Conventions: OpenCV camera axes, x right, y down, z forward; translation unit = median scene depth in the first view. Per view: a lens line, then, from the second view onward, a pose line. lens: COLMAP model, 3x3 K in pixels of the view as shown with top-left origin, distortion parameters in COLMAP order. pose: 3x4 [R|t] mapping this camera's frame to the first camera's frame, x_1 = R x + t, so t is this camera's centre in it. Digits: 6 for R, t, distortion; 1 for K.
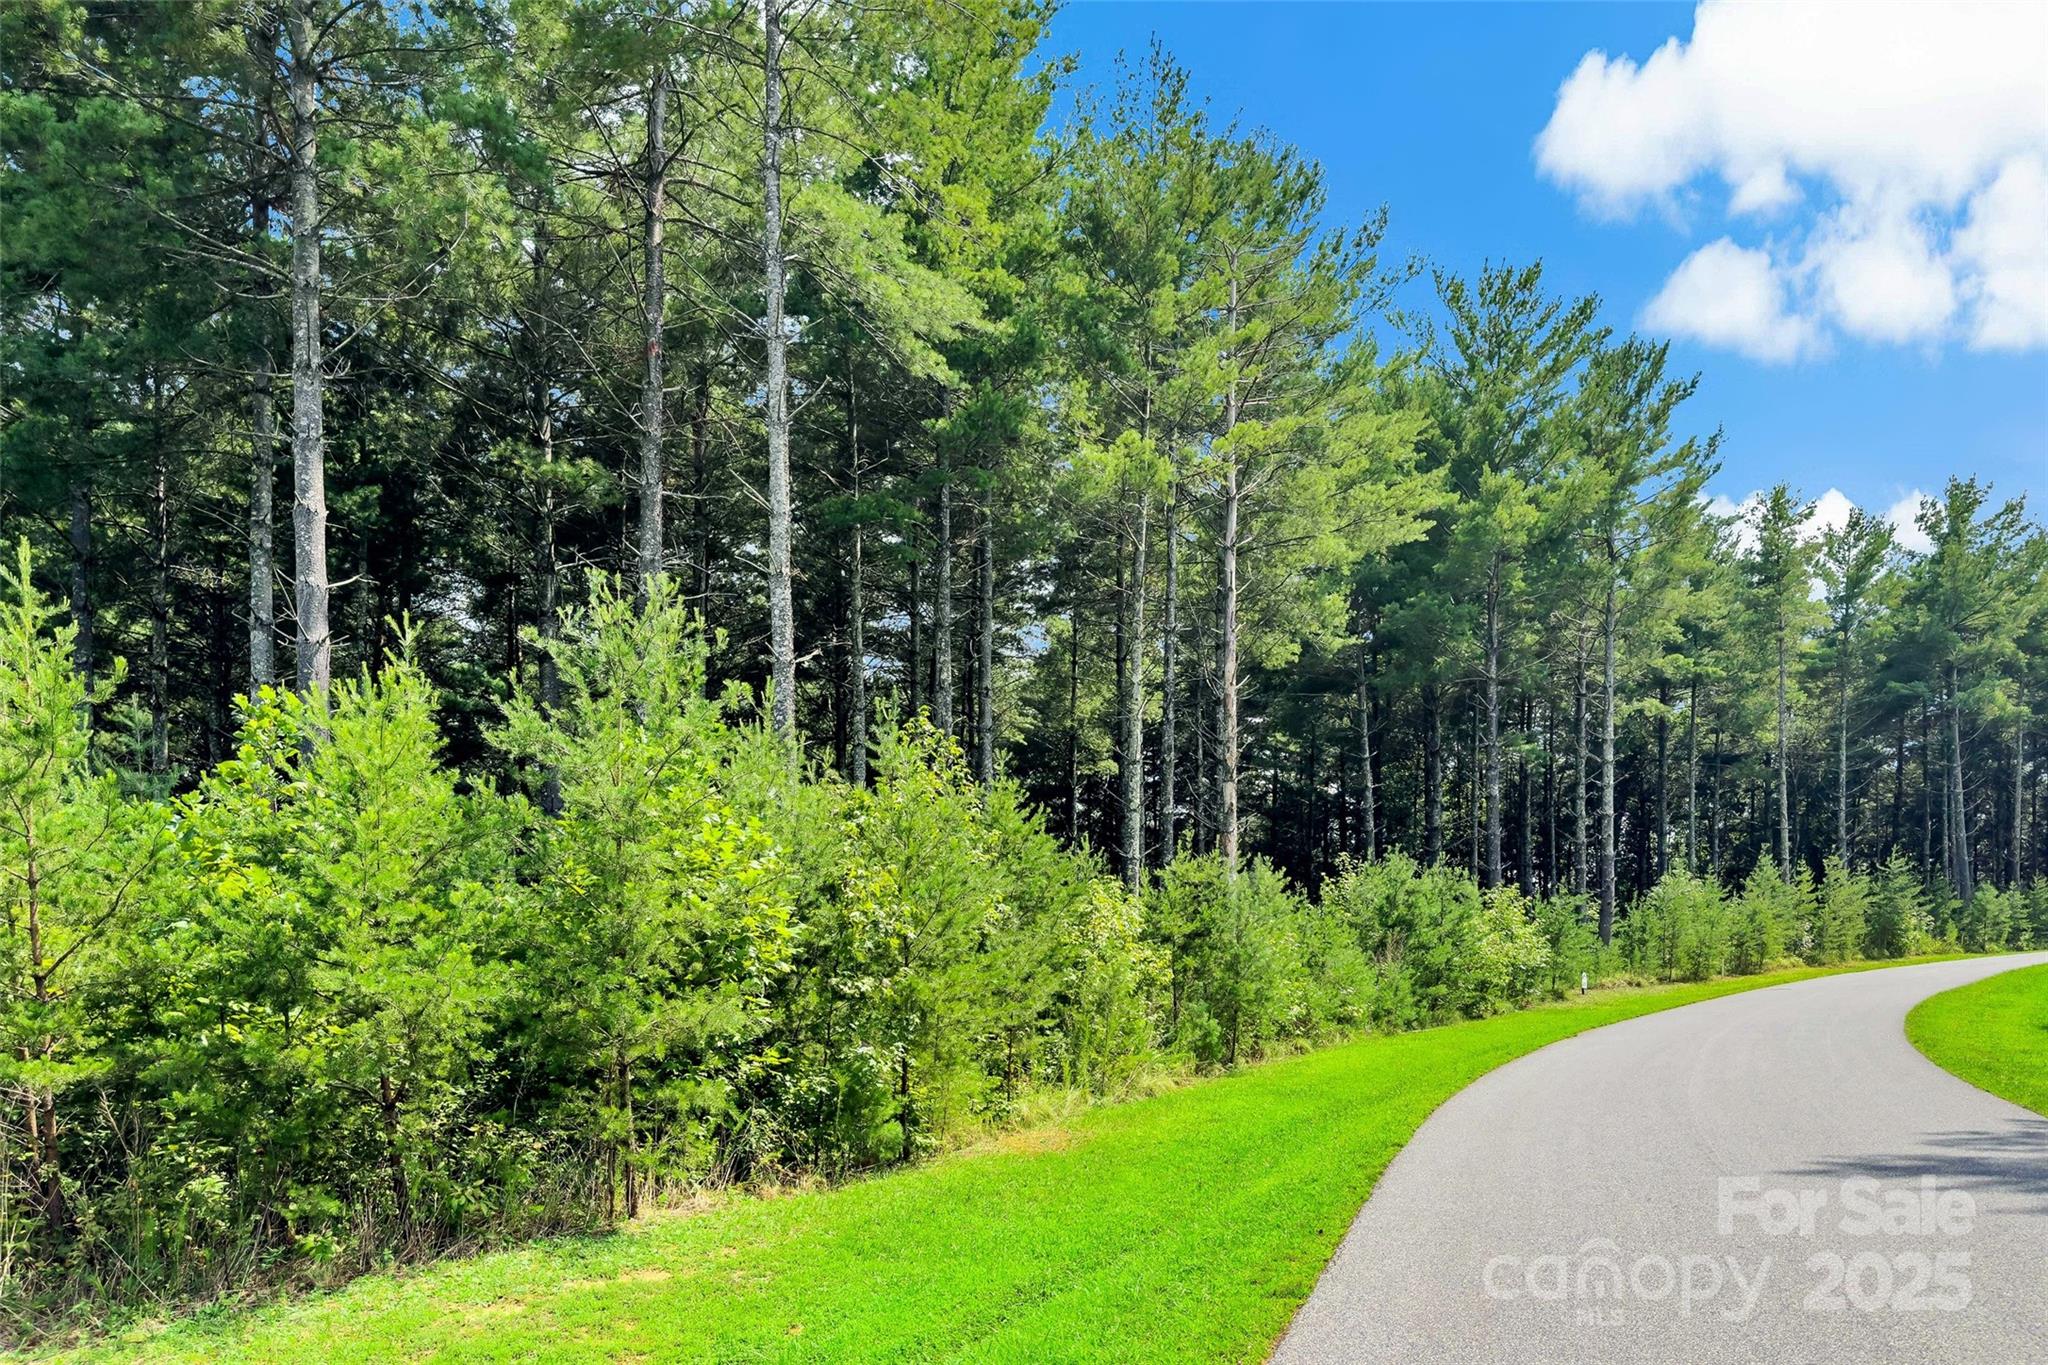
lens RADIAL K [[574.1, 0, 1024.0], [0, 574.1, 682.5], [0, 0, 1]] dist [0.003117, -0.000076]
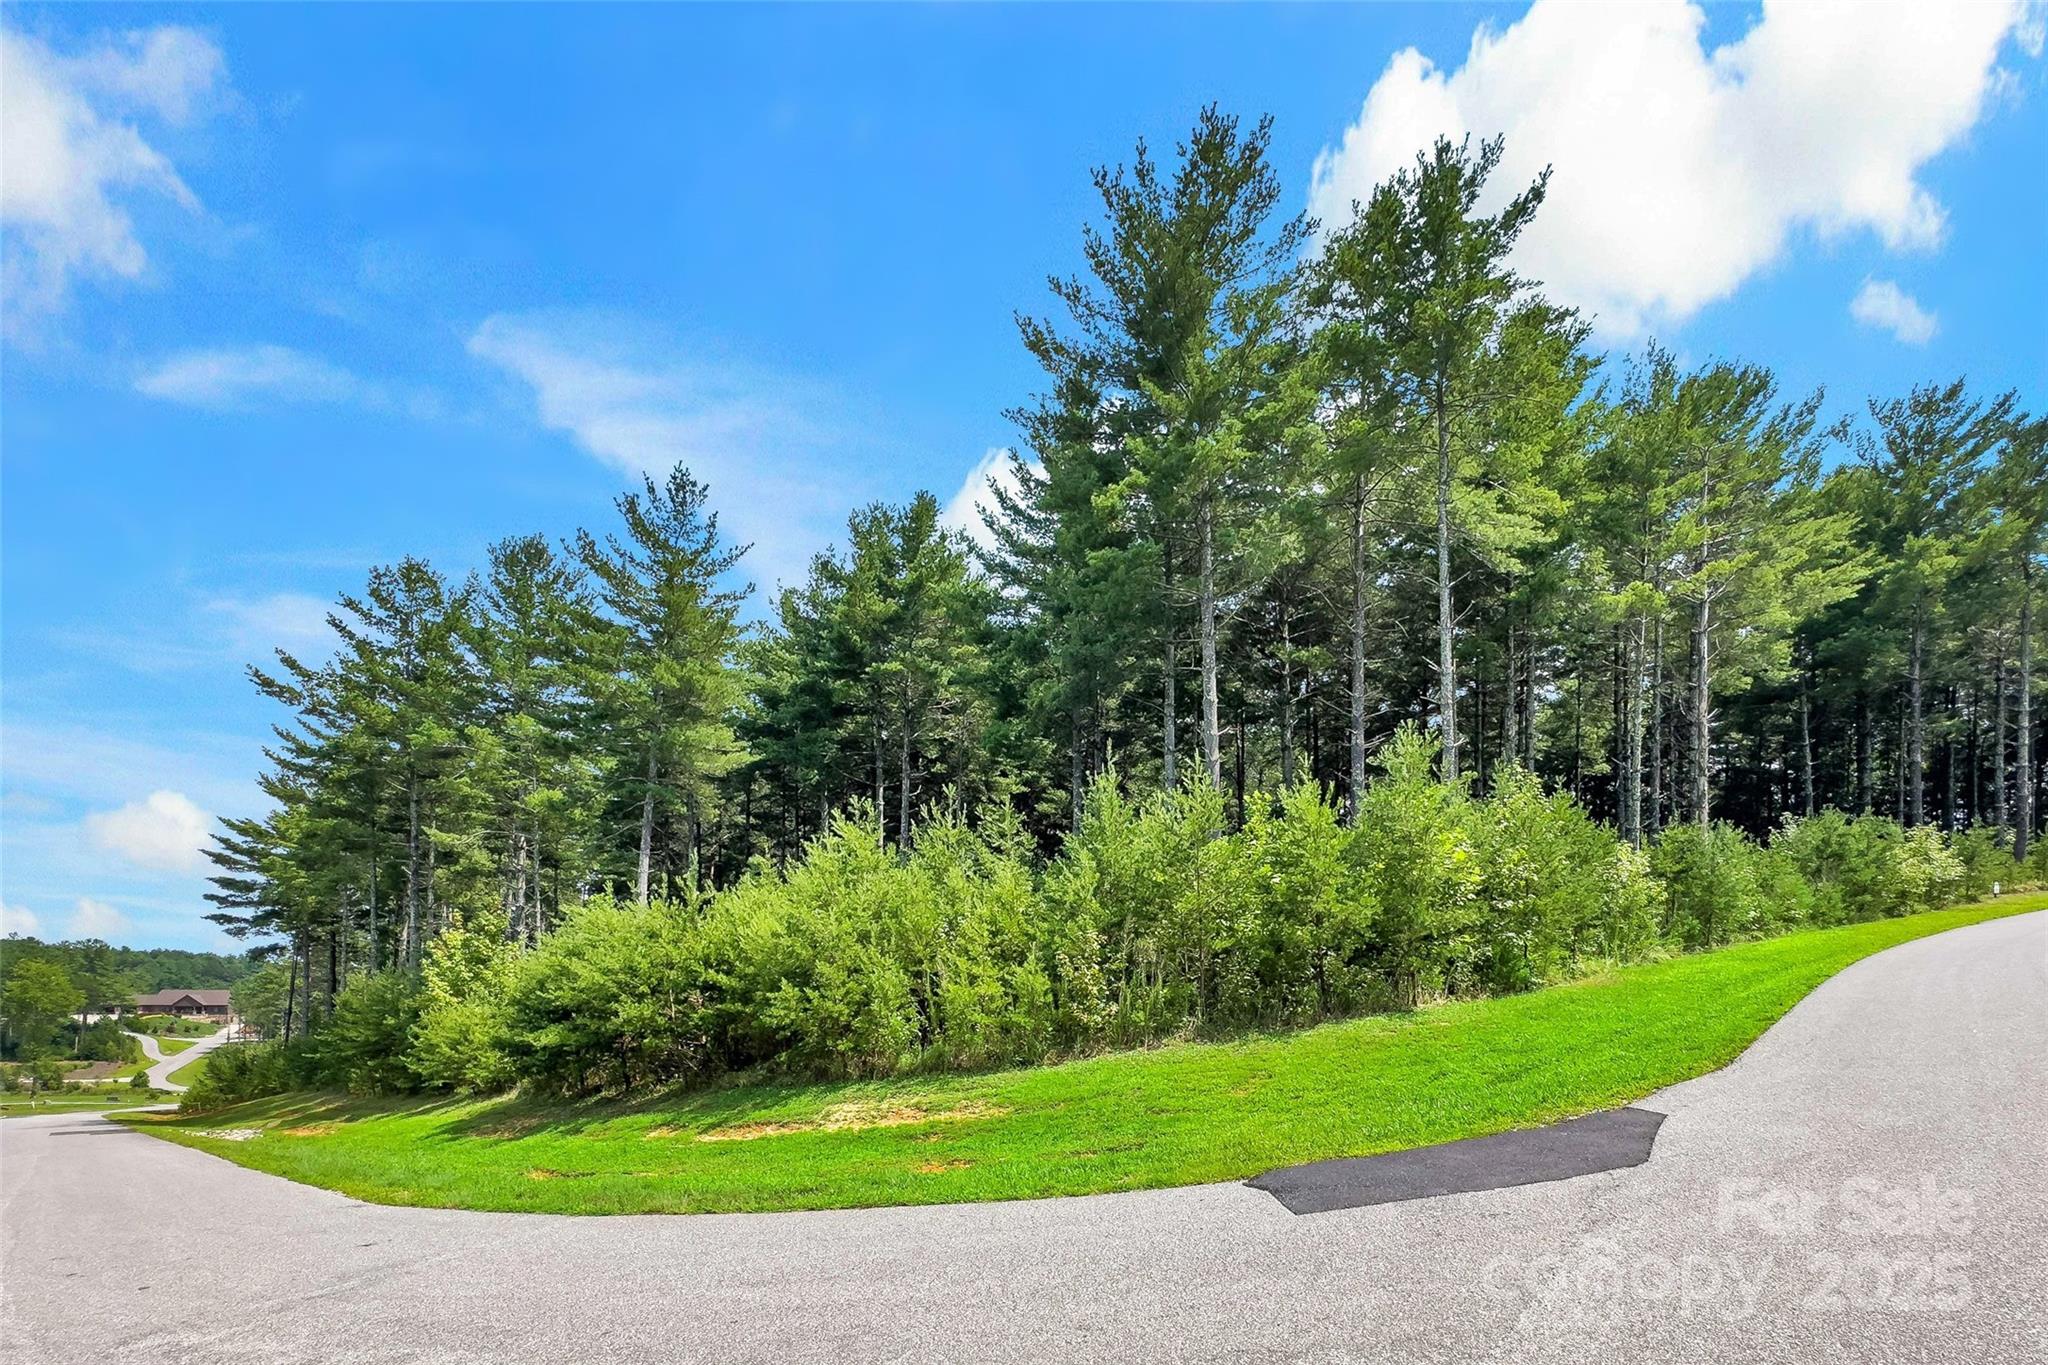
lens RADIAL K [[863.2, 0, 1024.0], [0, 863.2, 682.5], [0, 0, 1]] dist [0.028254, -0.008802]
pose [[0.975728, -0.102917, -0.193296, -0.869689], [0.134340, 0.978386, 0.157203, -0.636771], [0.172940, -0.179355, 0.968465, -1.431222]]
